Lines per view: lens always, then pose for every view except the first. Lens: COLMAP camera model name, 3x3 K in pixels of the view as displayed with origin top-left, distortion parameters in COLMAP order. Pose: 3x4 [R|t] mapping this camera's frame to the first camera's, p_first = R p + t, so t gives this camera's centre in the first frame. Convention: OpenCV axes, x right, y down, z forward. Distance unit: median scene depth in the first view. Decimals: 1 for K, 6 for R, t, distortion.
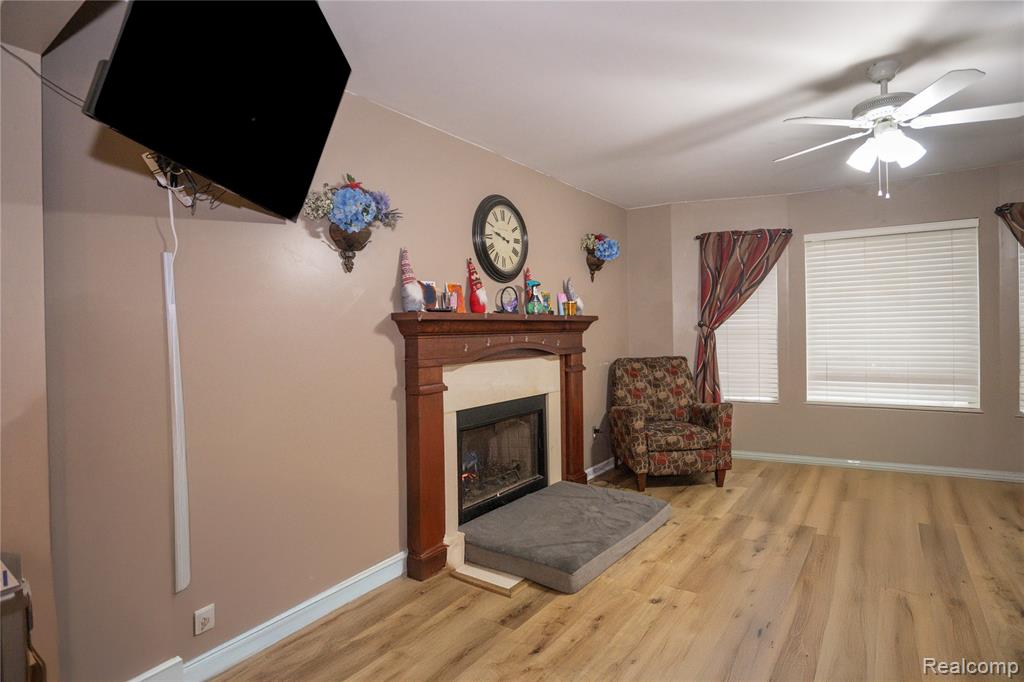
lens RADIAL K [[548.9, 0, 512.0], [0, 548.9, 341.0], [0, 0, 1]] dist [-0.000847, 0.000760]
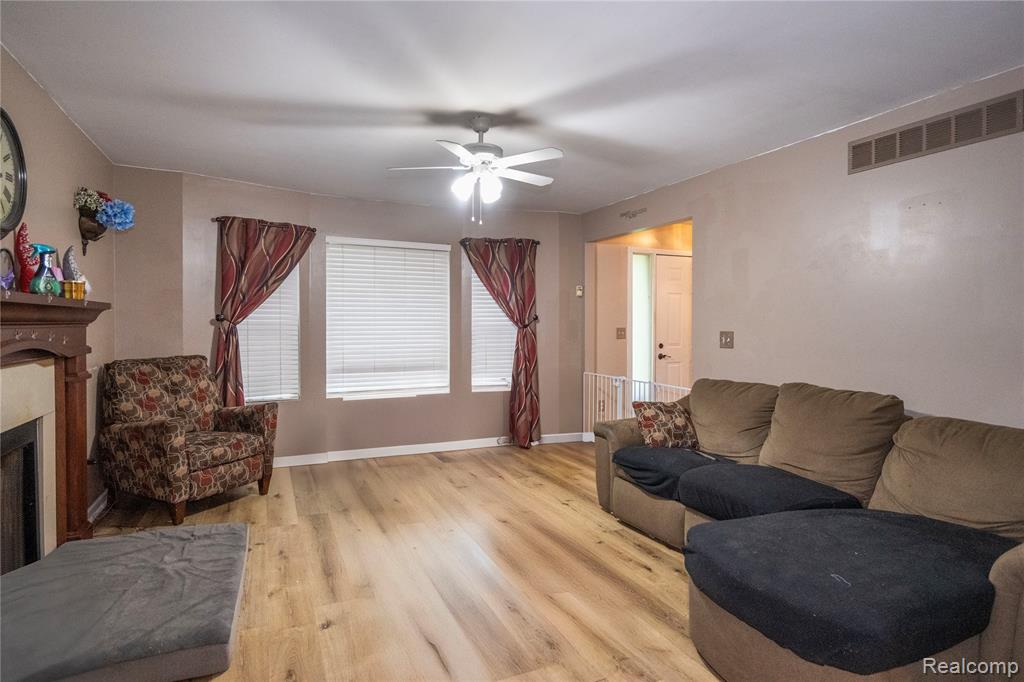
lens RADIAL K [[556.0, 0, 512.5], [0, 556.0, 333.9], [0, 0, 1]] dist [0.026627, 0.000970]
pose [[0.514133, 0.002631, 0.857706, -0.221282], [0.002970, 0.999984, -0.004848, 0.000661], [-0.857705, 0.005040, 0.514117, 0.155834]]
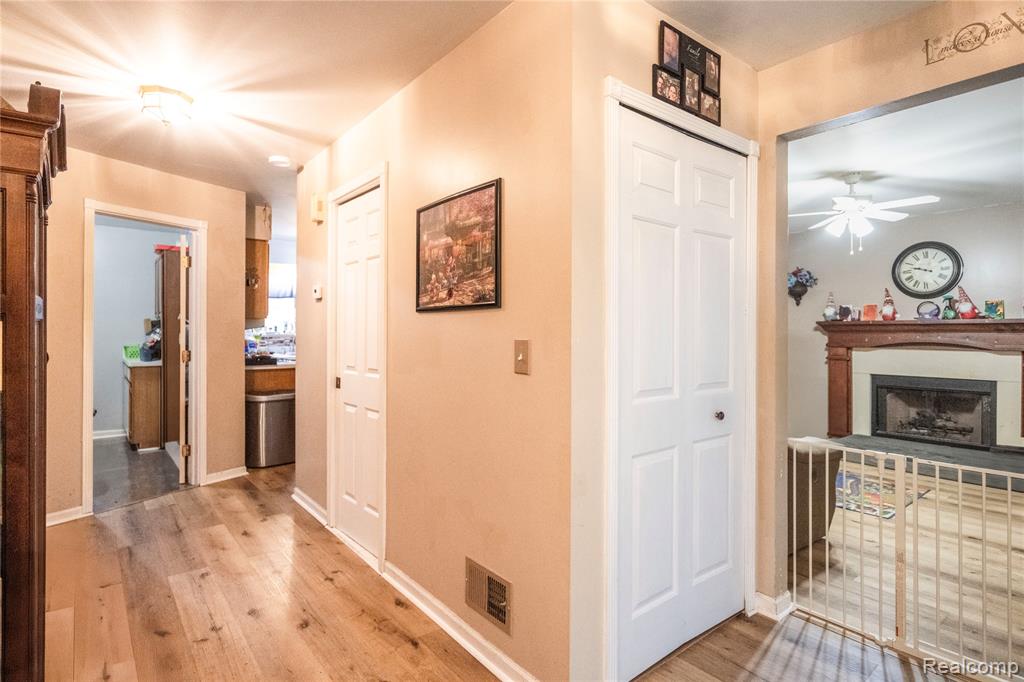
lens RADIAL K [[548.9, 0, 512.0], [0, 548.9, 341.0], [0, 0, 1]] dist [-0.000847, 0.000760]
pose [[-0.254996, 0.036365, -0.966258, 1.487547], [-0.007498, 0.999188, 0.039583, -0.035423], [0.966913, 0.017338, -0.254516, 0.240134]]
